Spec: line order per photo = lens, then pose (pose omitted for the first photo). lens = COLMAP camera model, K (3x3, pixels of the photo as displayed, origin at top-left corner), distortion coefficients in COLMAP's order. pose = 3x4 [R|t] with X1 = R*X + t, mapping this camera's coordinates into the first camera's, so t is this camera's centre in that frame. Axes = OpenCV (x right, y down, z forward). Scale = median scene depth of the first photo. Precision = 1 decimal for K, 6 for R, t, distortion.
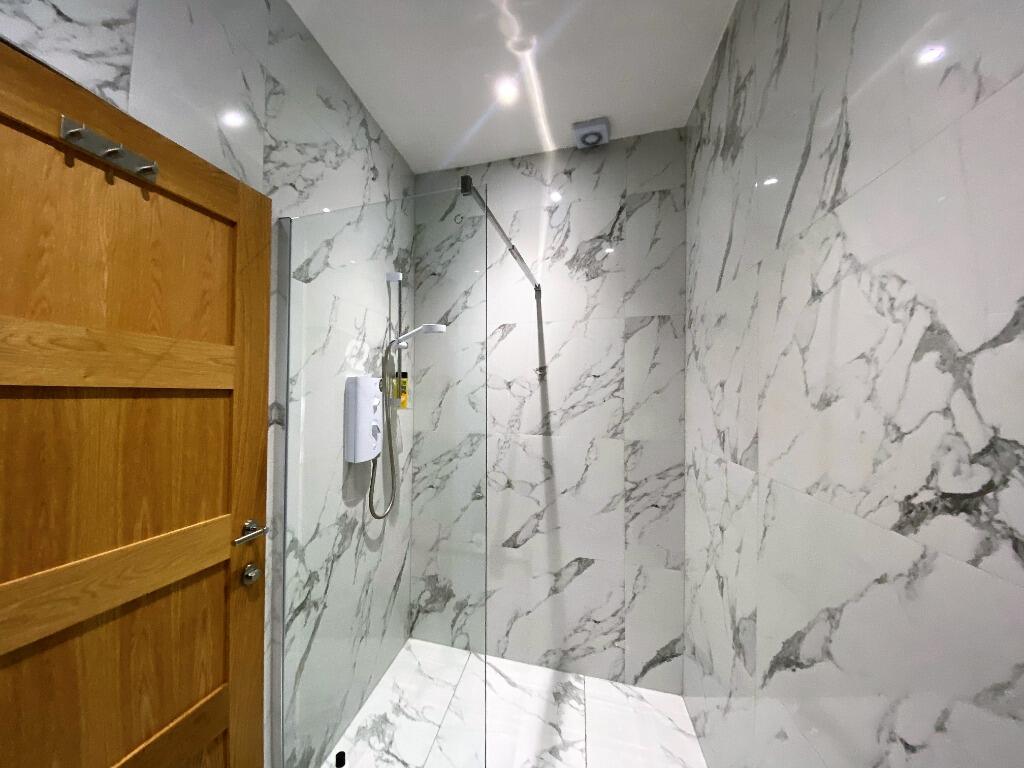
lens RADIAL K [[412.7, 0, 512.3], [0, 412.7, 390.5], [0, 0, 1]] dist [-0.000711, -0.000198]
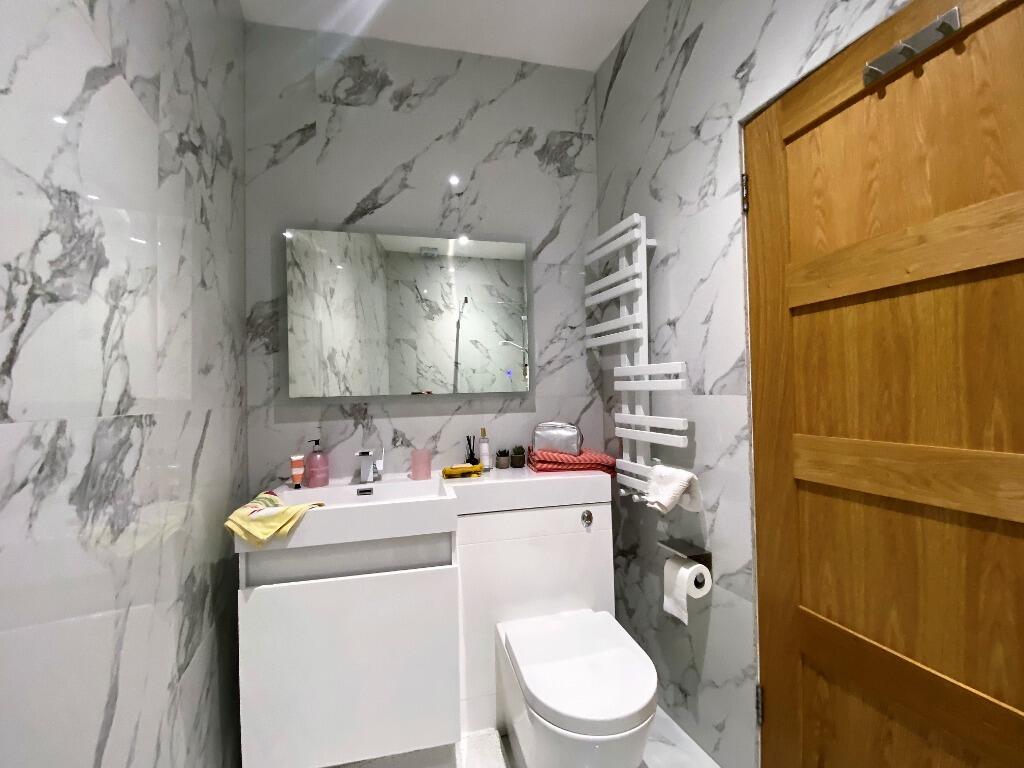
lens RADIAL K [[412.7, 0, 511.1], [0, 412.7, 387.9], [0, 0, 1]] dist [-0.000711, -0.000198]
pose [[-0.841209, -0.012101, -0.540575, 0.388206], [0.005251, 0.999520, -0.030547, 0.277414], [0.540685, -0.028535, -0.840741, 1.268195]]
